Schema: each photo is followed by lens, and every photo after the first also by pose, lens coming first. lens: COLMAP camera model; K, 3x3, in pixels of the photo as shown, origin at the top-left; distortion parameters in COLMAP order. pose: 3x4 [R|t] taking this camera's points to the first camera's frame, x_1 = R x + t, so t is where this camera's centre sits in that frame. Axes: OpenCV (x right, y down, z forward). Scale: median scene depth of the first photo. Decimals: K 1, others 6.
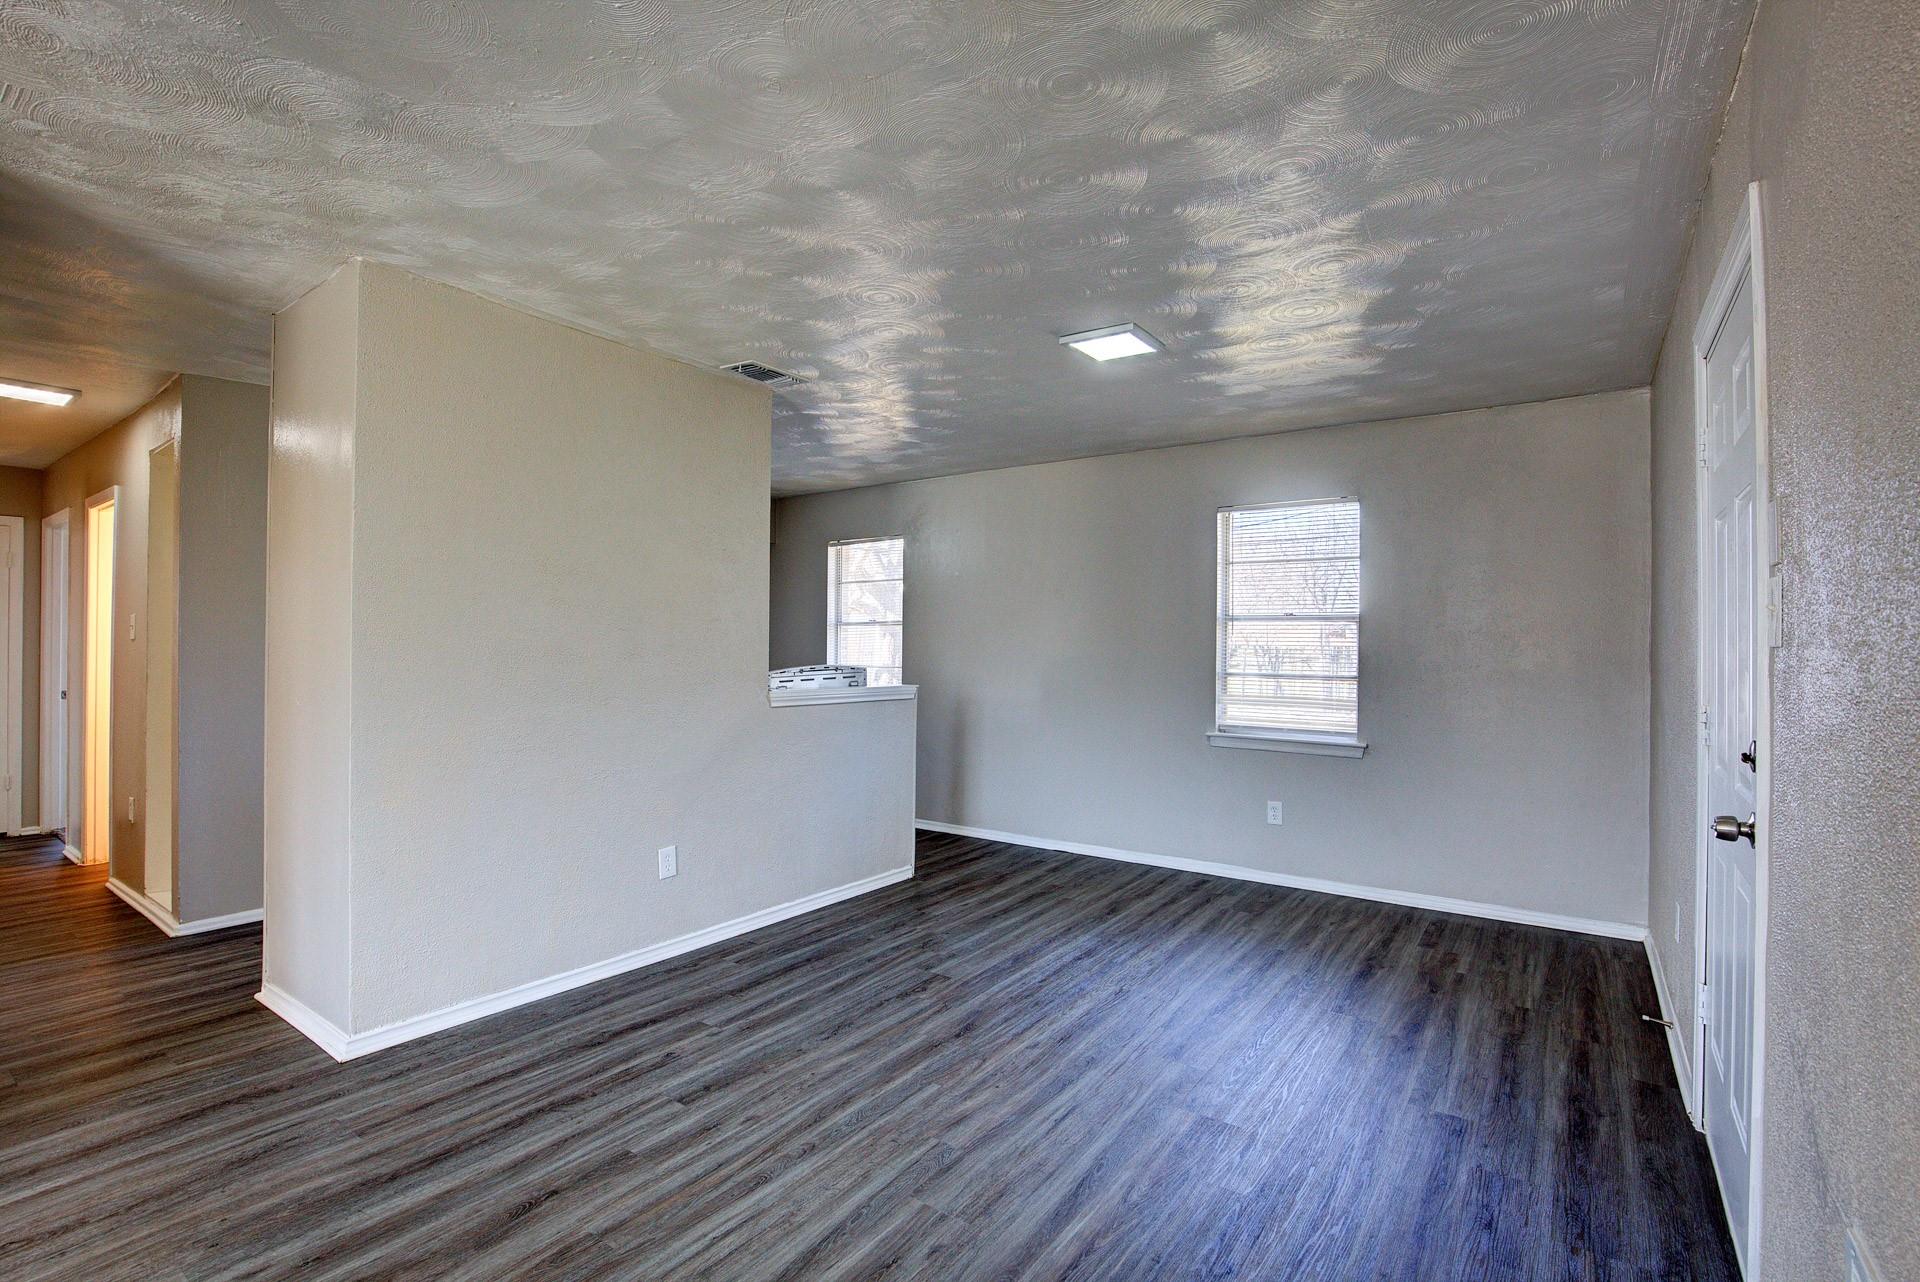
lens RADIAL K [[887.4, 0, 960.2], [0, 887.4, 639.4], [0, 0, 1]] dist [-0.023994, 0.004431]
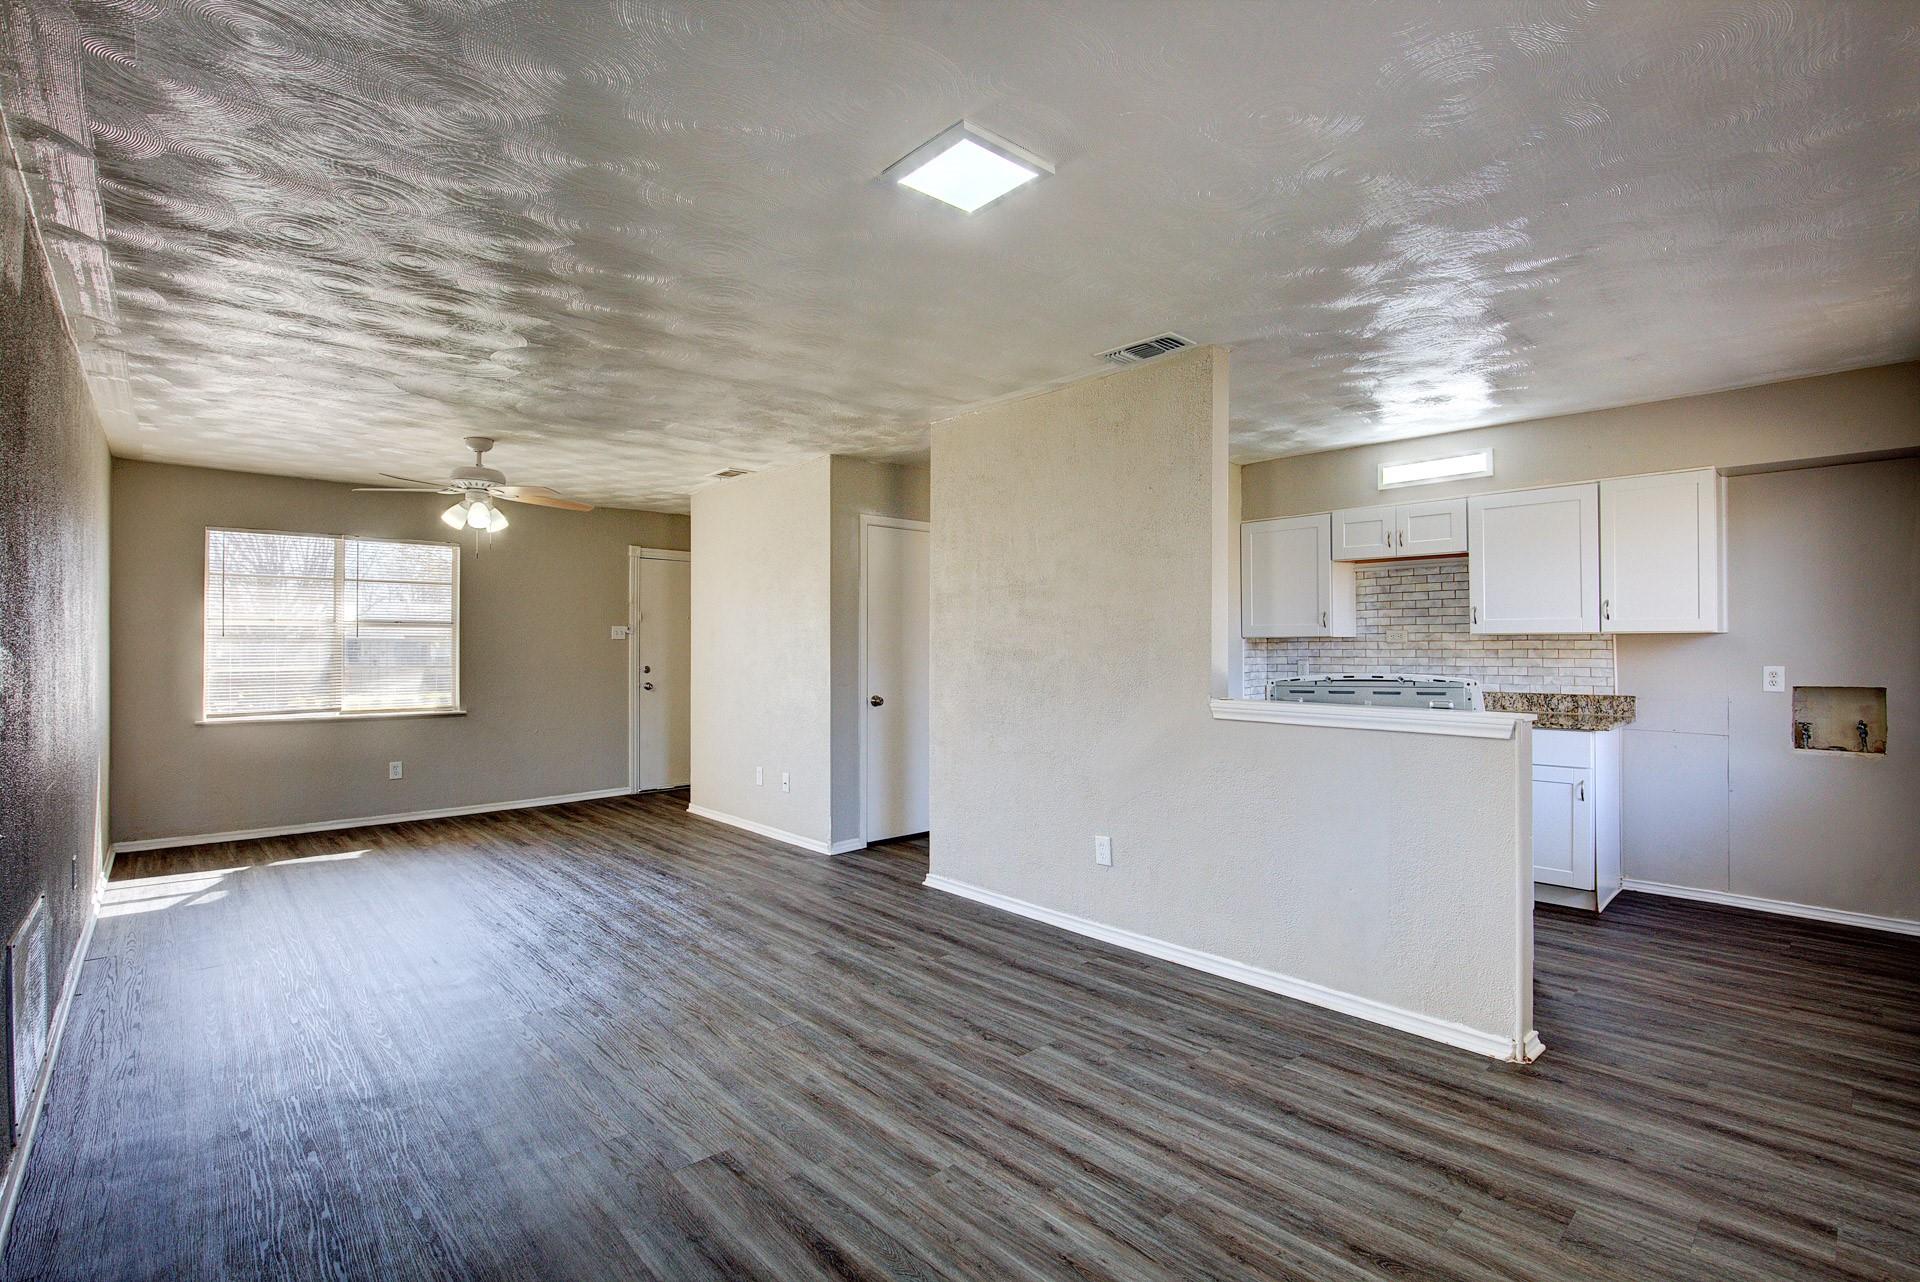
lens RADIAL K [[887.4, 0, 961.9], [0, 887.4, 636.9], [0, 0, 1]] dist [-0.023994, 0.004431]
pose [[-0.209688, -0.014358, -0.977663, 0.886513], [0.010743, 0.999798, -0.016987, 0.013121], [0.977709, -0.014065, -0.209491, 1.249723]]
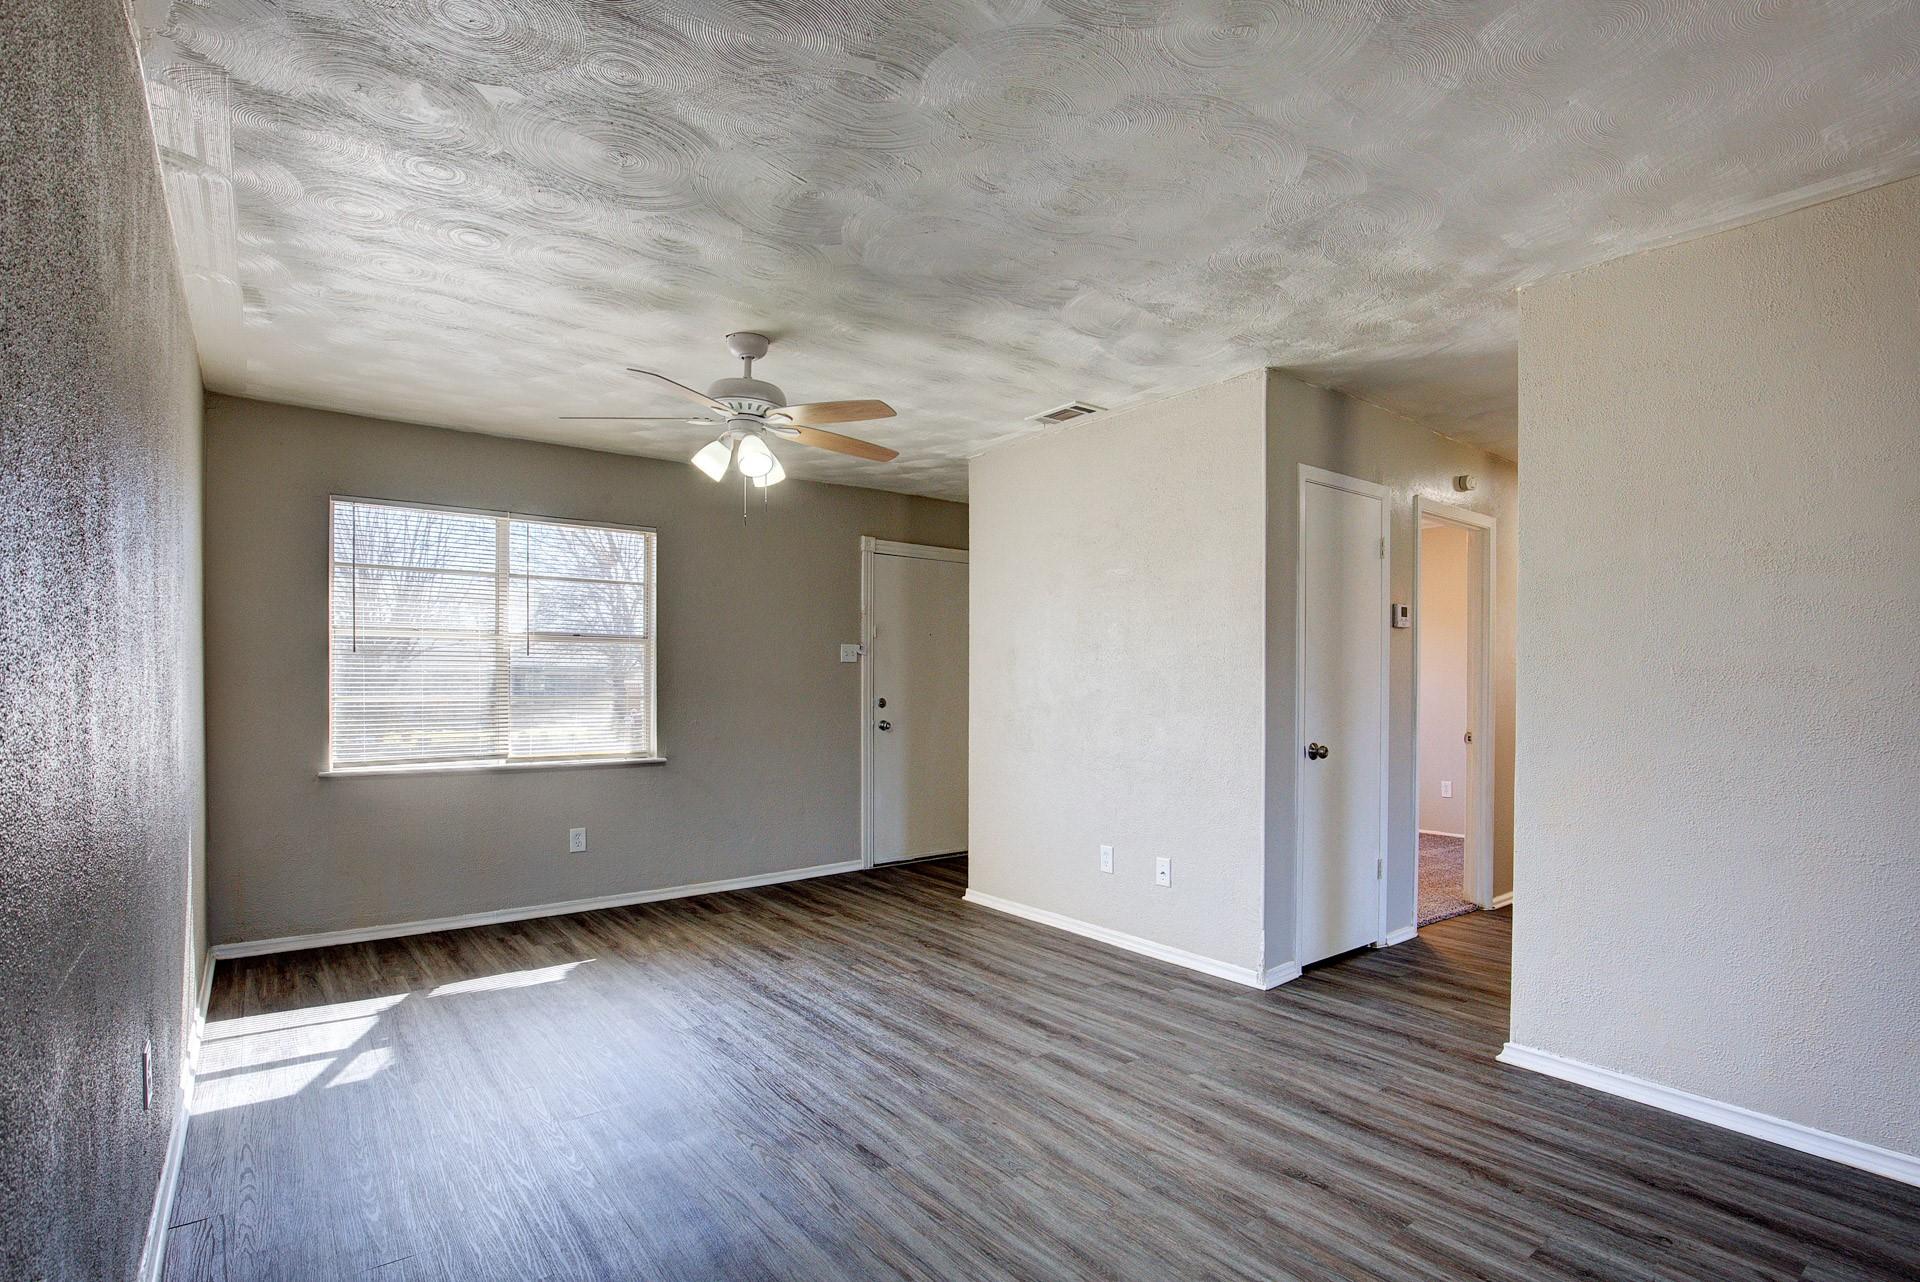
lens RADIAL K [[887.4, 0, 941.8], [0, 887.4, 690.8], [0, 0, 1]] dist [-0.023994, 0.004431]
pose [[-0.279914, 0.002542, -0.960022, 0.436190], [0.006834, 0.999976, 0.000655, 0.025972], [0.960001, -0.006377, -0.279925, 0.566997]]
